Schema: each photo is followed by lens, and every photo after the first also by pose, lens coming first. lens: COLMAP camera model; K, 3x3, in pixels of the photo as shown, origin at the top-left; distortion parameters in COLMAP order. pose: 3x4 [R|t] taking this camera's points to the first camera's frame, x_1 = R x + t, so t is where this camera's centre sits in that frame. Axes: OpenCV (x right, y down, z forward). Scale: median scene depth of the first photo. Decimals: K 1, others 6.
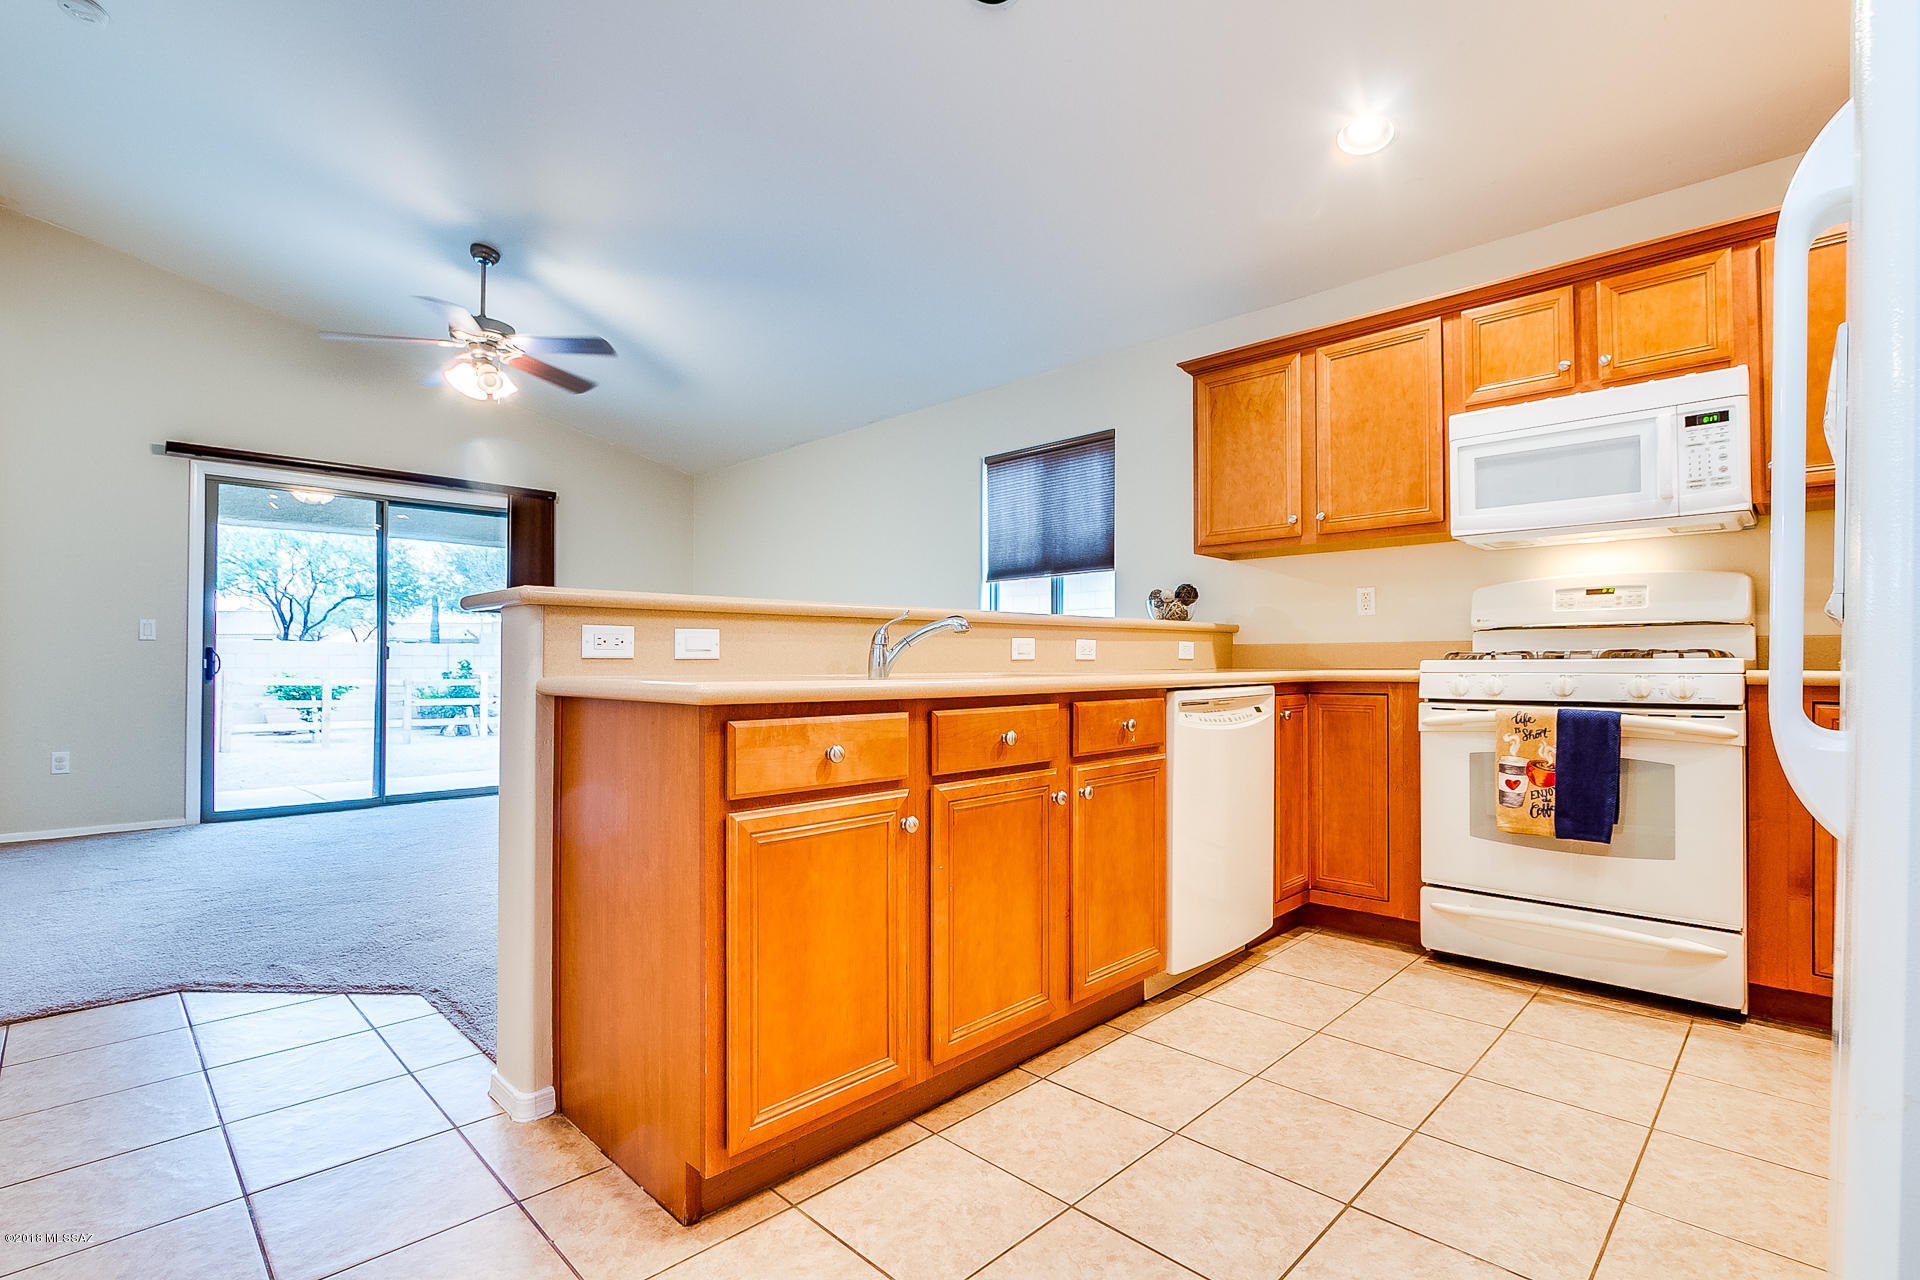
lens RADIAL K [[907.1, 0, 949.2], [0, 907.1, 653.9], [0, 0, 1]] dist [-0.021923, 0.004309]
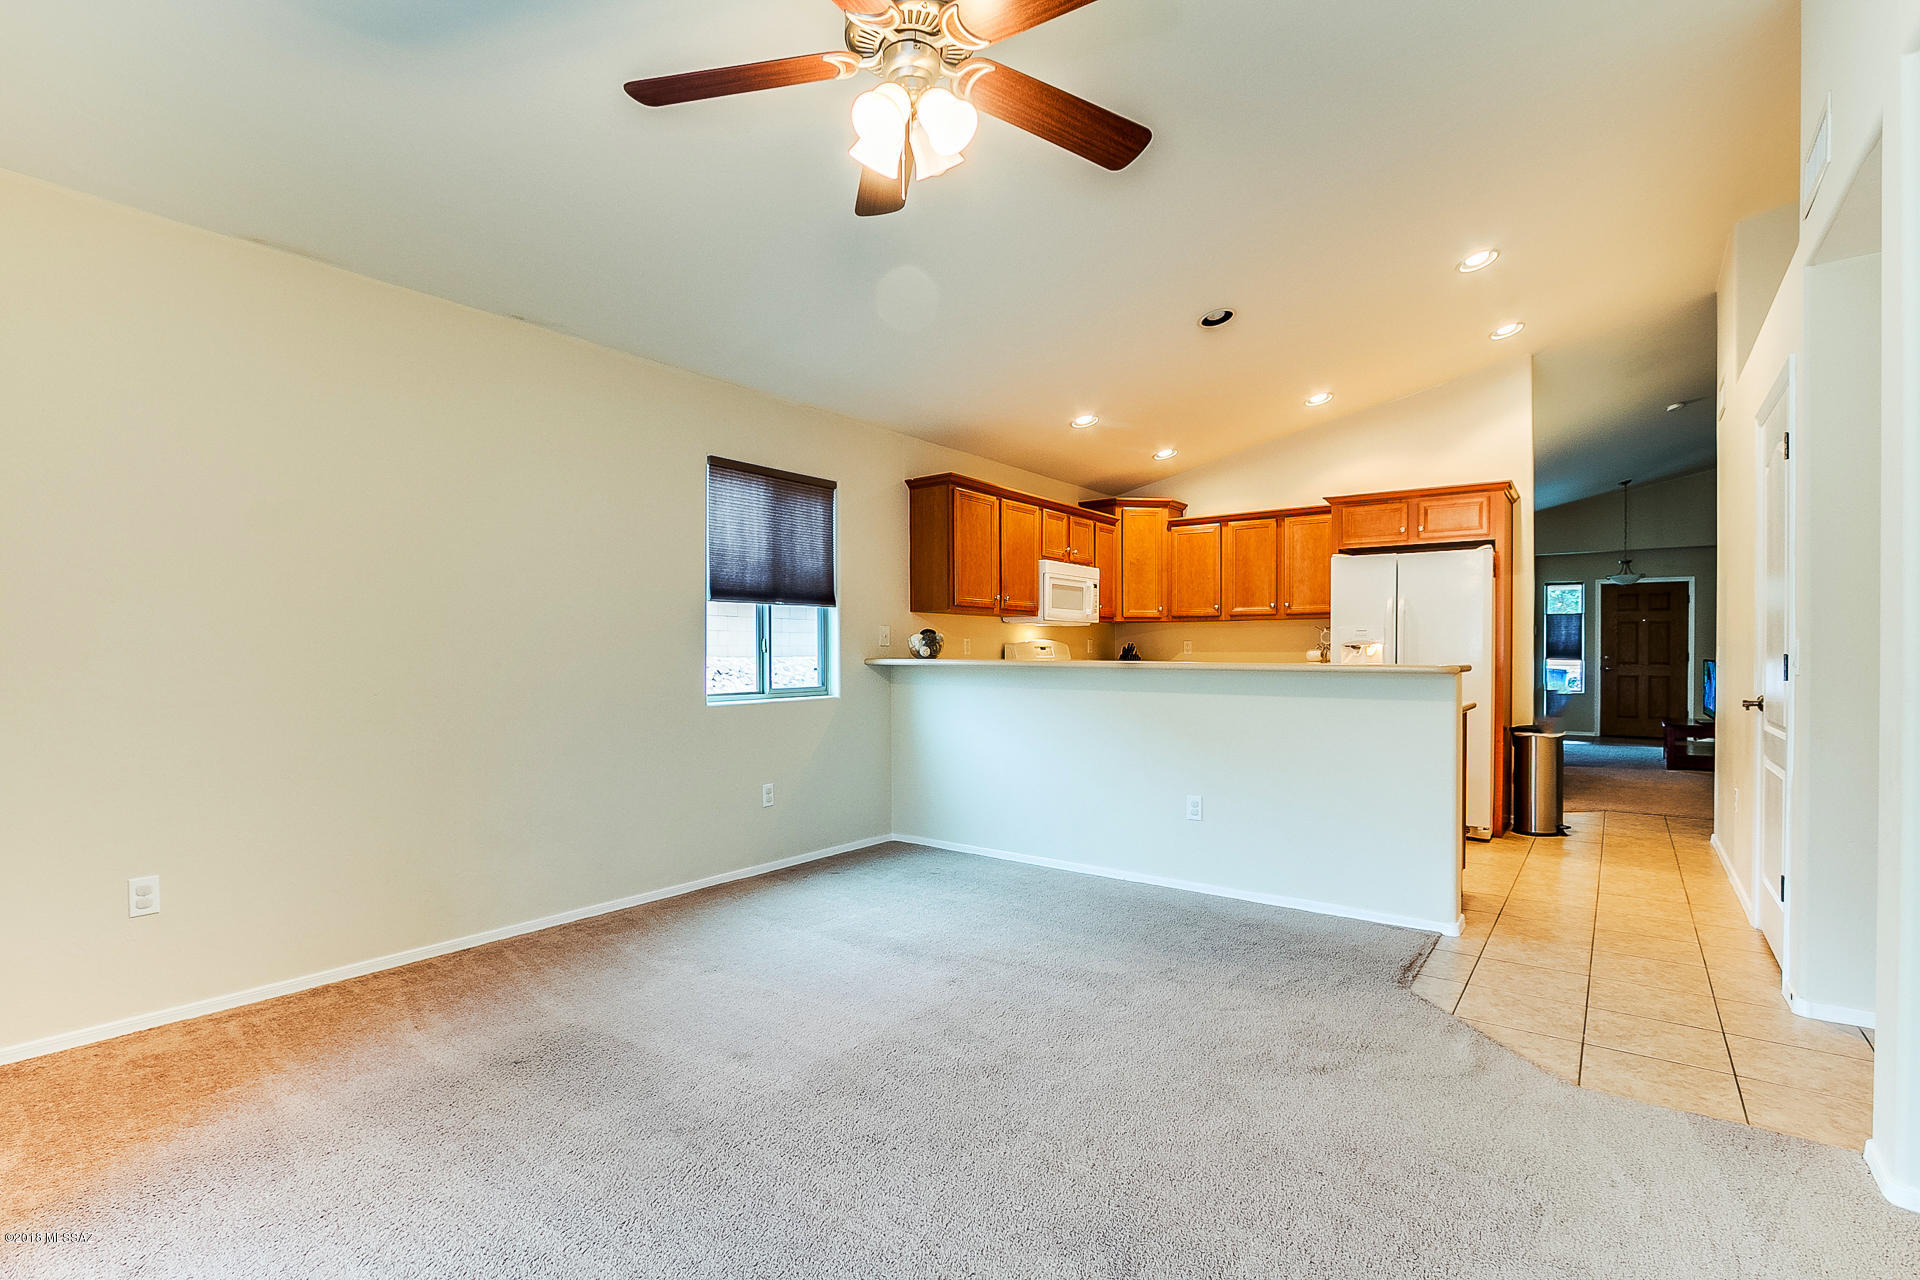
lens RADIAL K [[907.1, 0, 965.8], [0, 907.1, 648.9], [0, 0, 1]] dist [-0.021923, 0.004309]
pose [[-0.157381, 0.003314, 0.987532, -1.268287], [-0.012334, 0.999910, -0.005321, -0.046518], [-0.987461, -0.013018, -0.157326, 1.333517]]
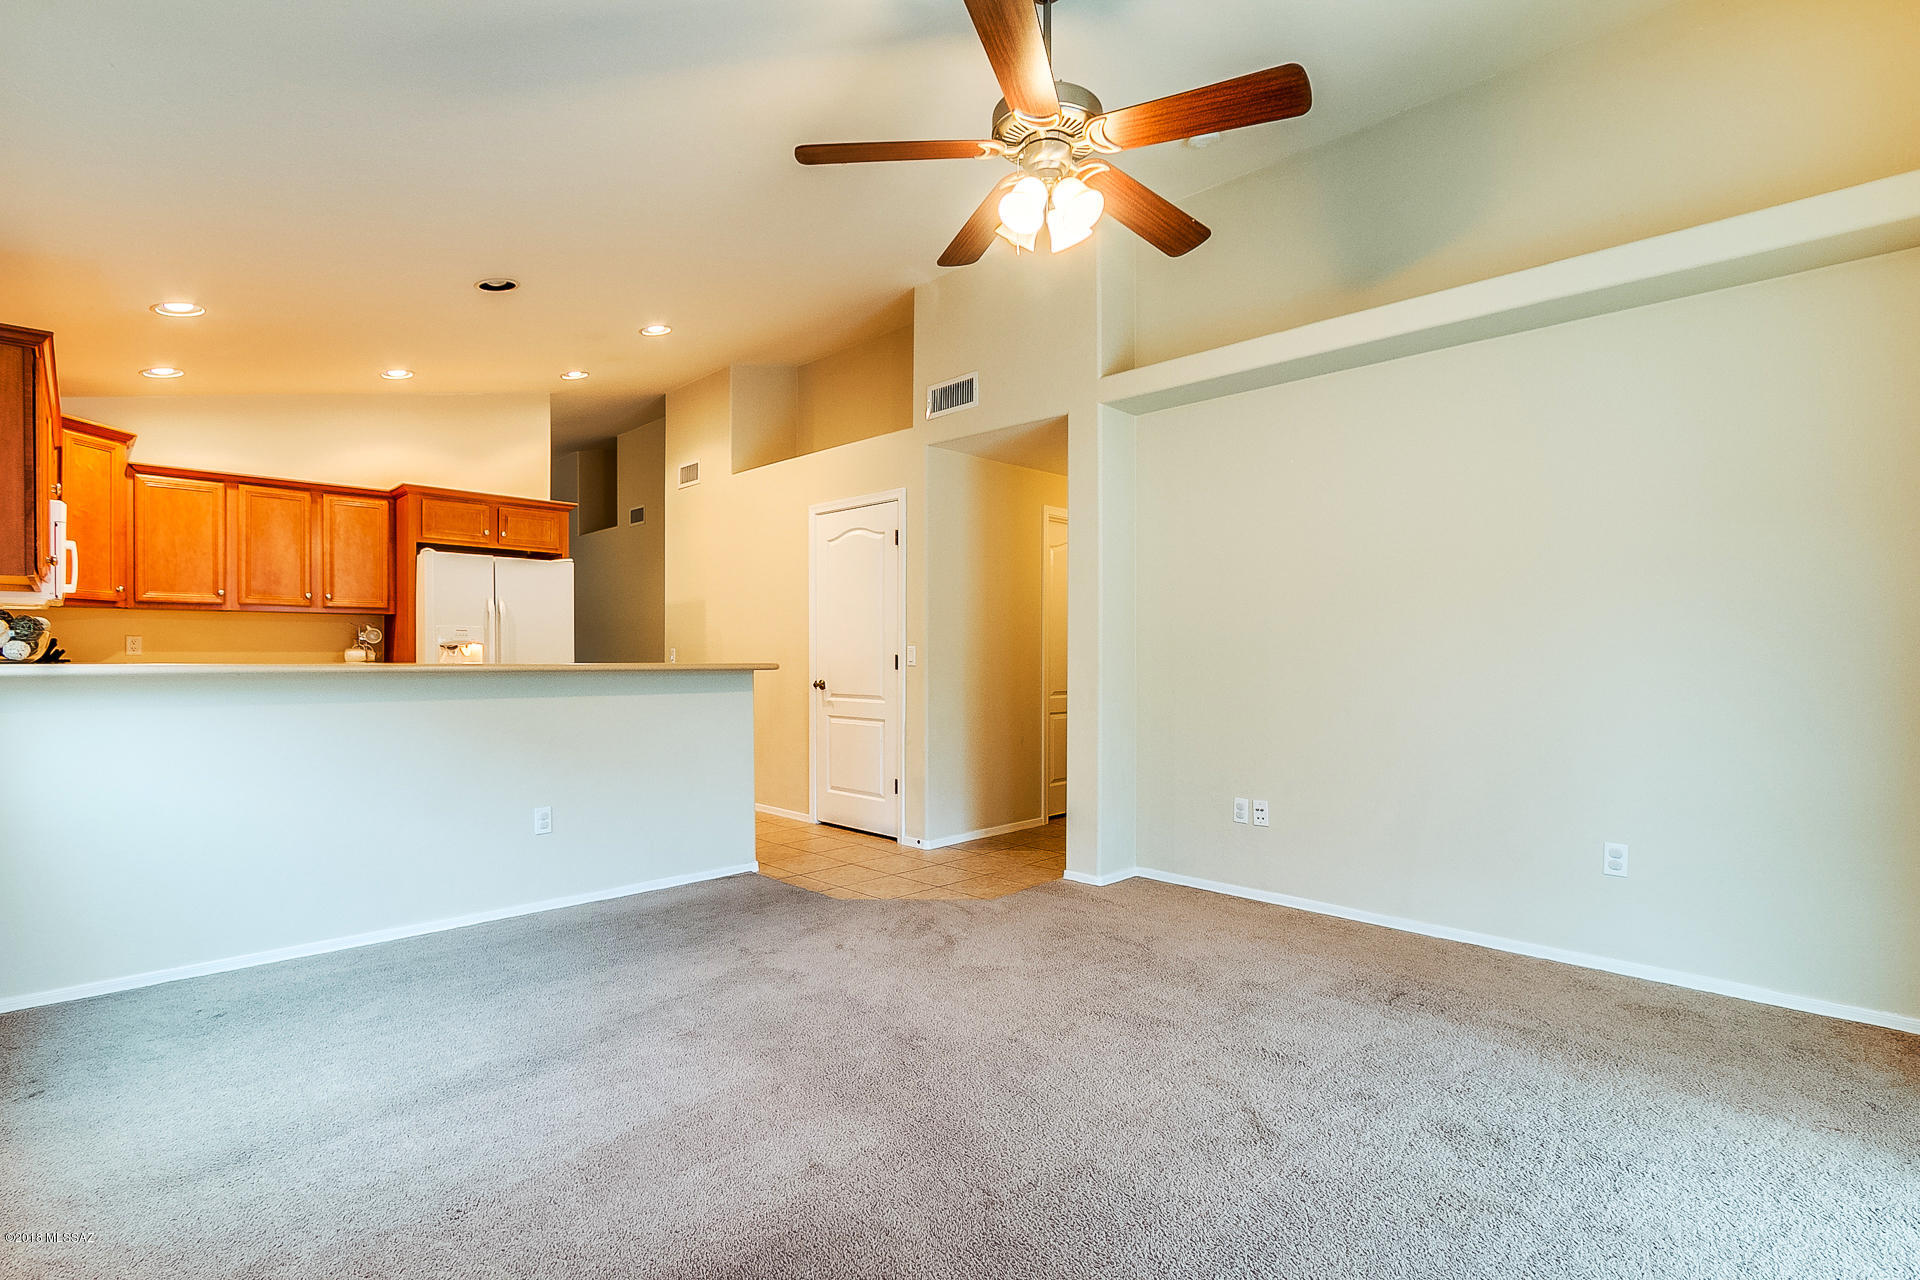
lens RADIAL K [[907.1, 0, 963.2], [0, 907.1, 650.6], [0, 0, 1]] dist [-0.021923, 0.004309]
pose [[-0.999969, -0.001409, -0.007772, -0.600490], [-0.001300, 0.999901, -0.014004, -0.039790], [0.007791, -0.013993, -0.999872, 1.992993]]
